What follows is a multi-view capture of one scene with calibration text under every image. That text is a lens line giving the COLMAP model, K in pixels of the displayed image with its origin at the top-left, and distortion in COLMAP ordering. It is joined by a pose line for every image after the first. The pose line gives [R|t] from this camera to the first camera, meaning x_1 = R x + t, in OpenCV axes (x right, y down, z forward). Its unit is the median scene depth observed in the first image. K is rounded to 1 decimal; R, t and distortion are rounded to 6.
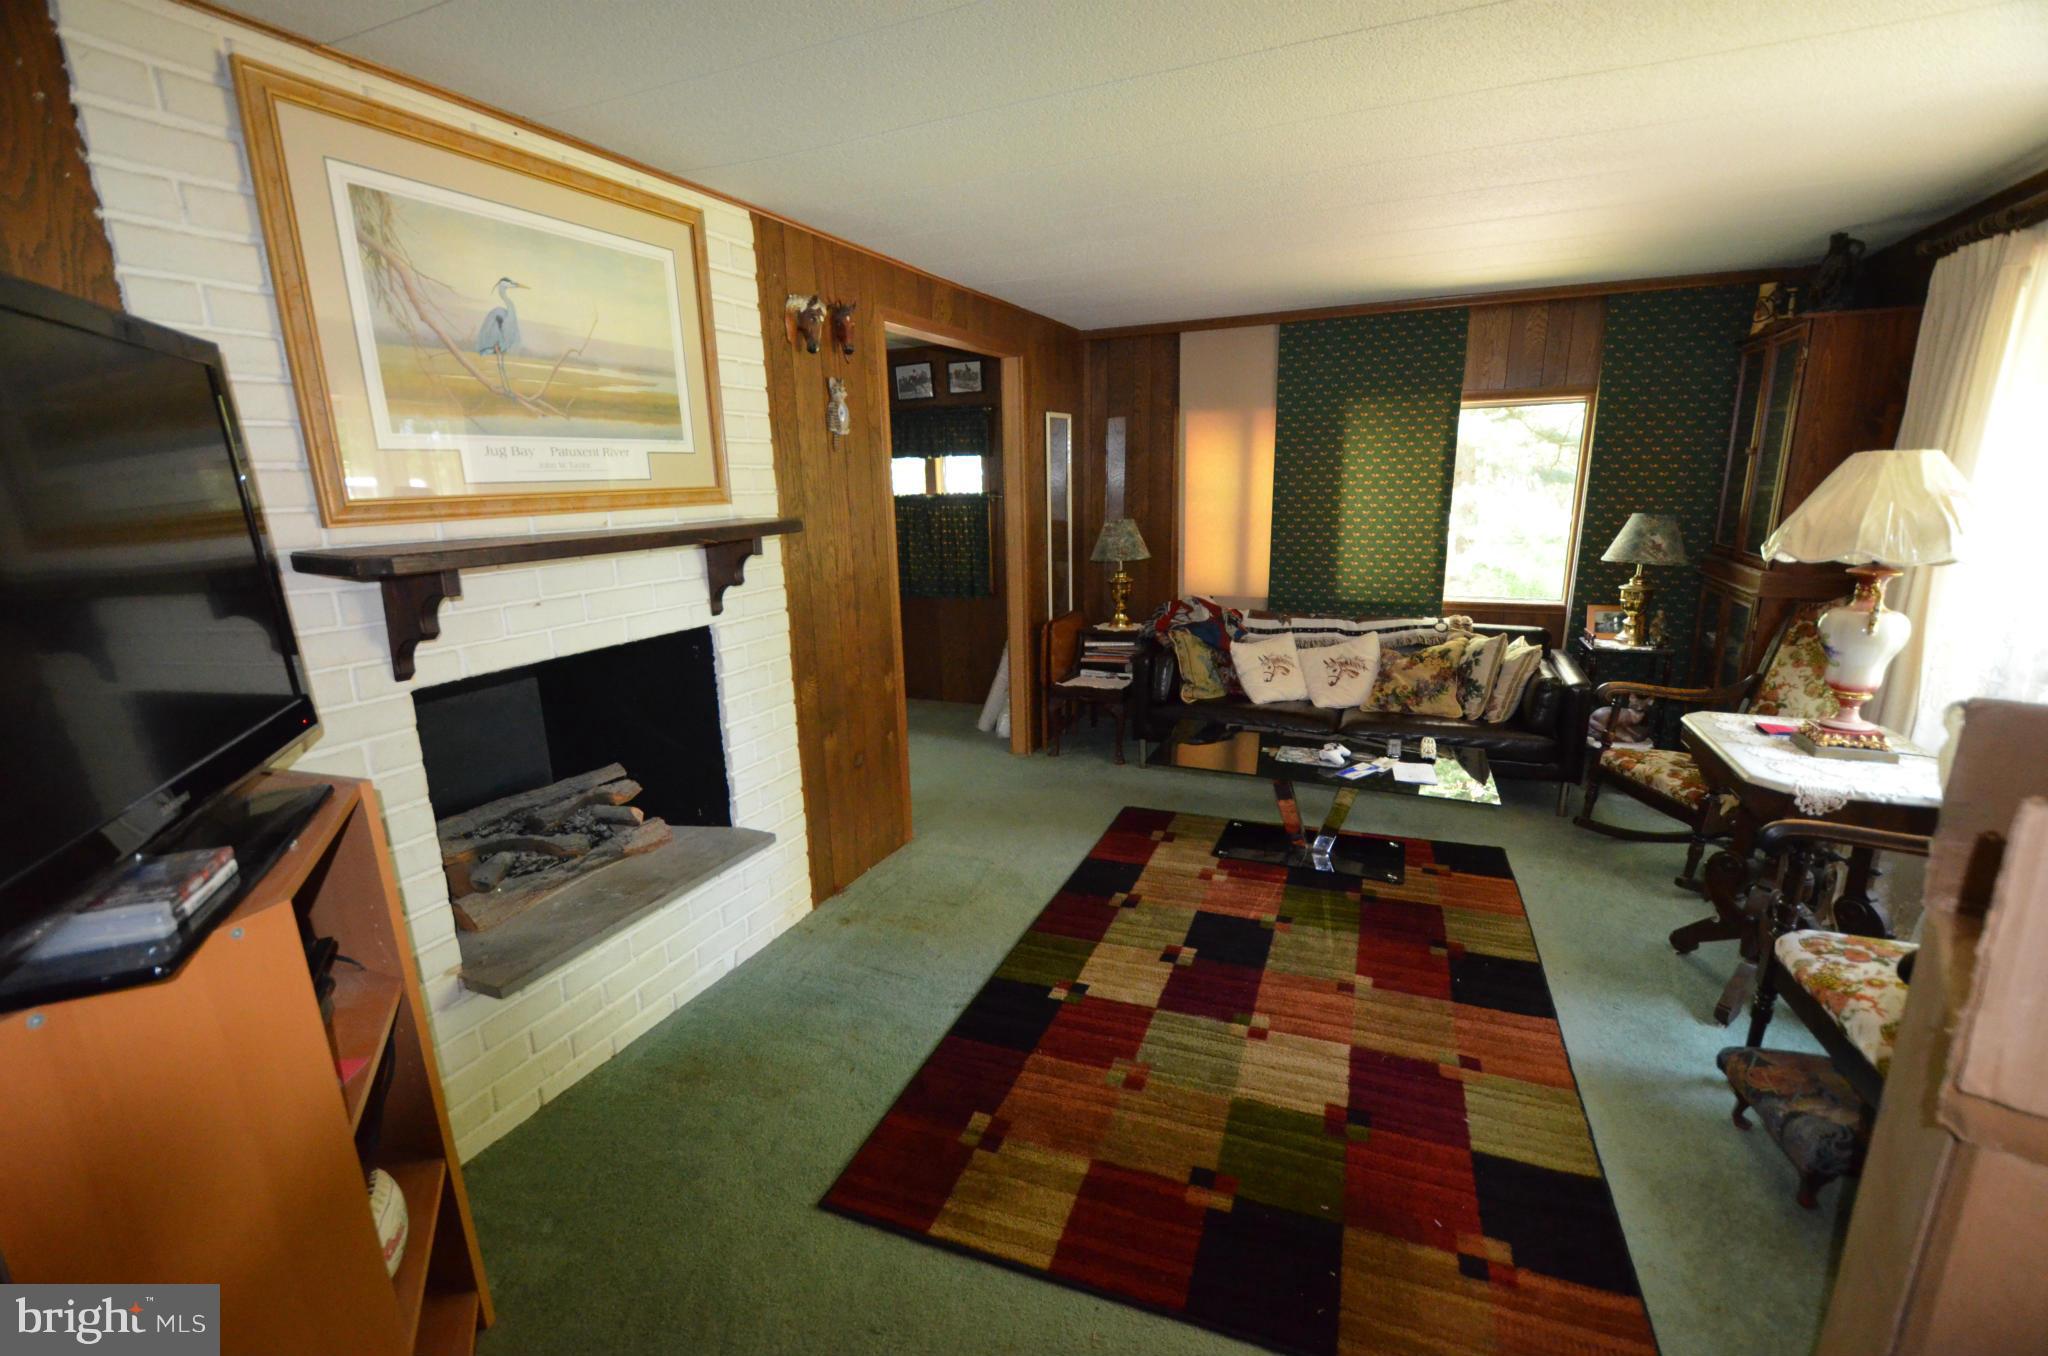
lens RADIAL K [[880.2, 0, 1022.0], [0, 880.2, 698.4], [0, 0, 1]] dist [0.000666, -0.007582]
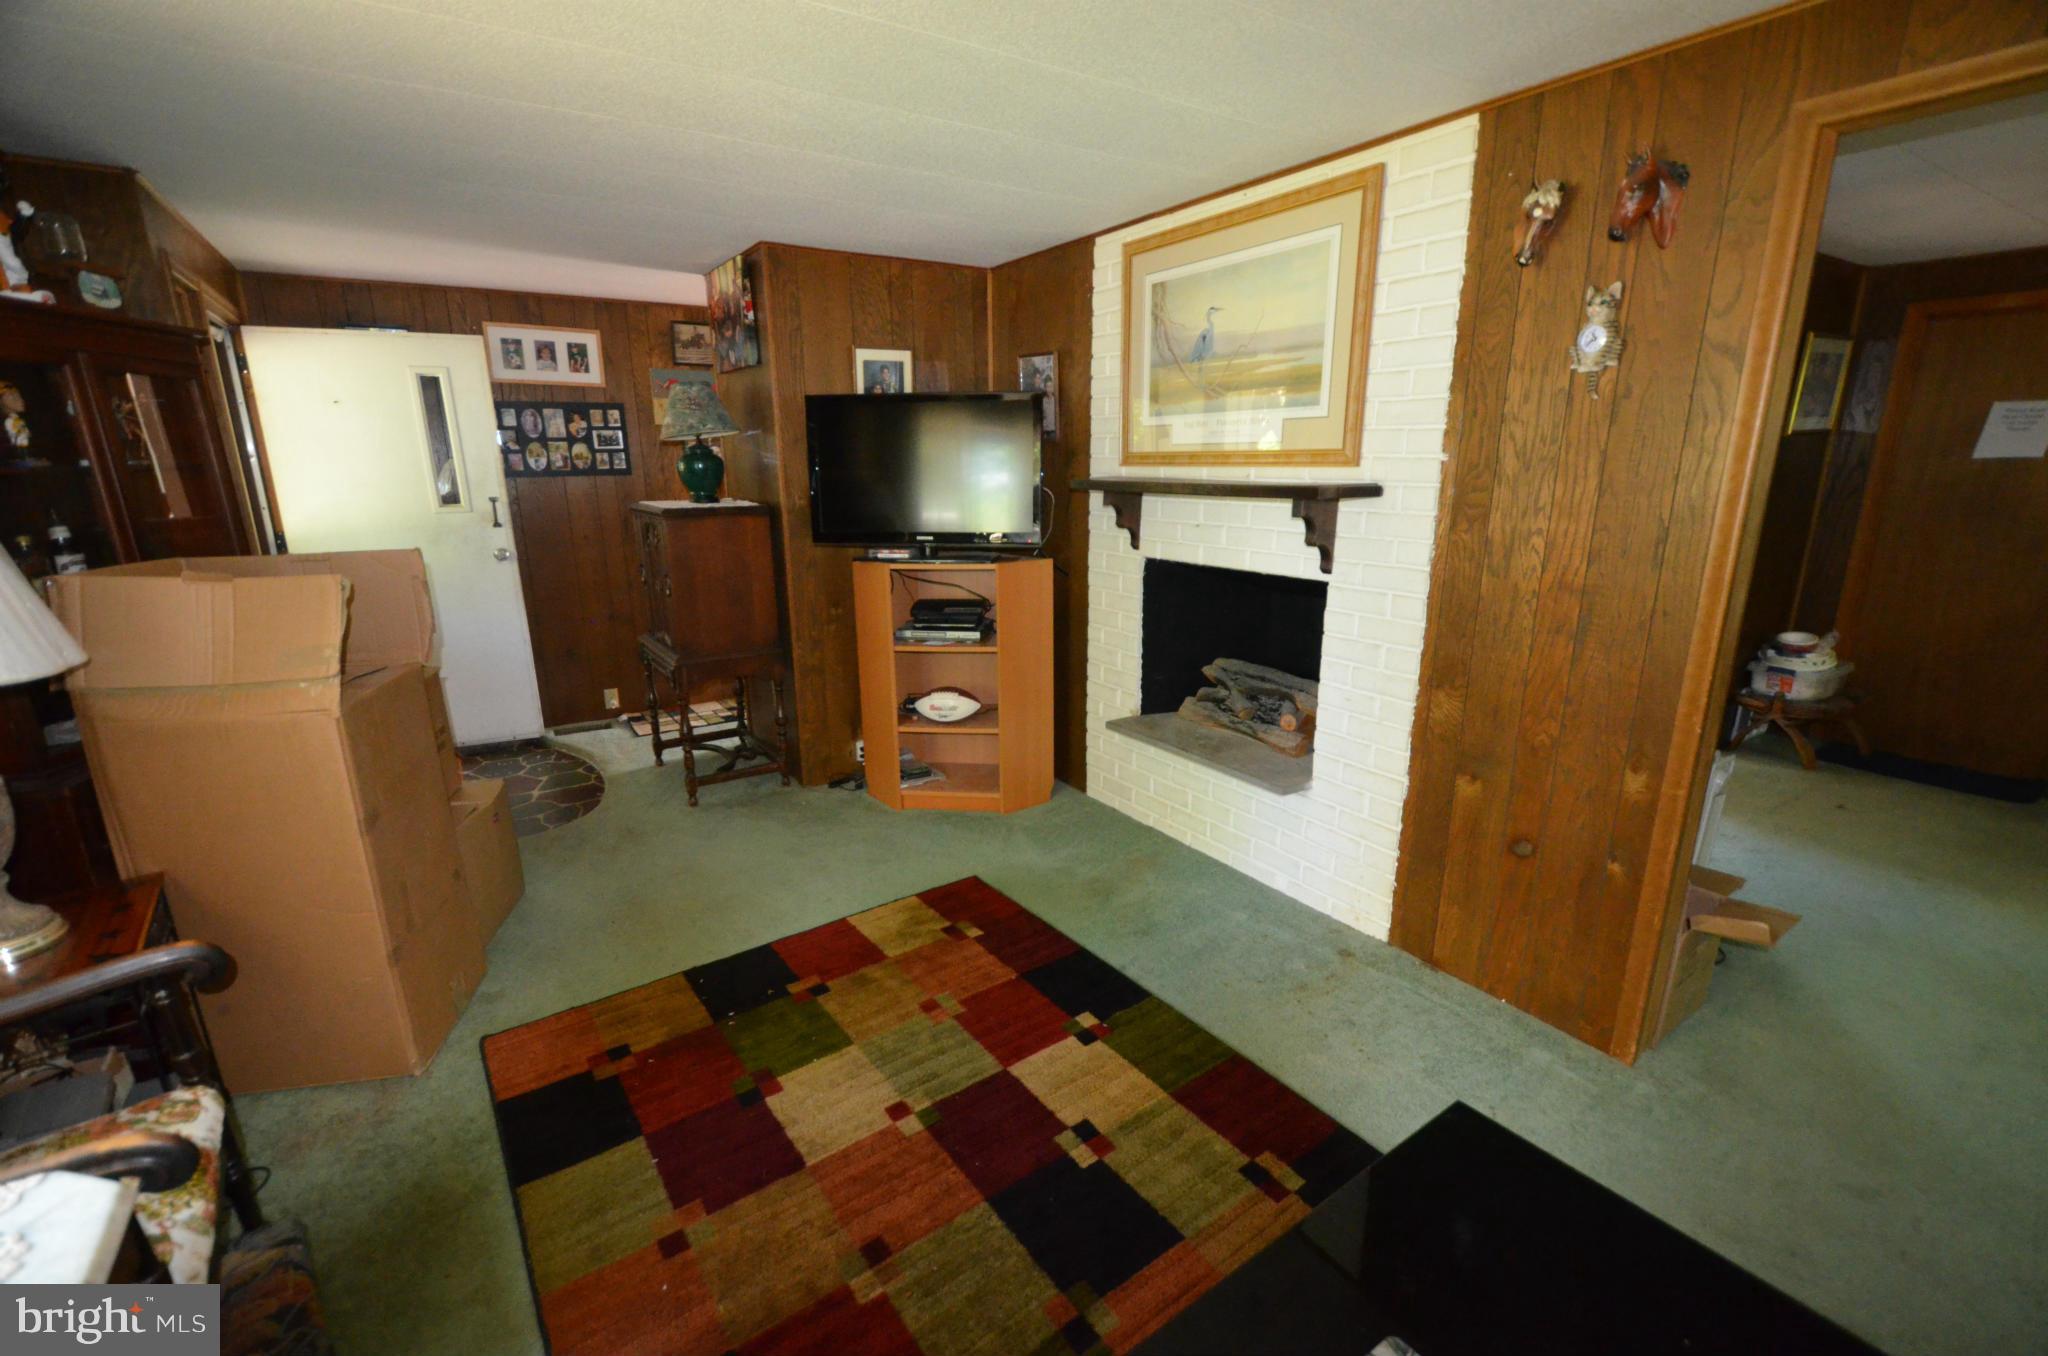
lens RADIAL K [[880.2, 0, 1022.0], [0, 880.2, 698.4], [0, 0, 1]] dist [0.000666, -0.007582]
pose [[-0.533658, 0.252351, -0.807173, 0.810663], [-0.186154, 0.895982, 0.403190, -0.352830], [0.824958, 0.365424, -0.431172, 1.351019]]
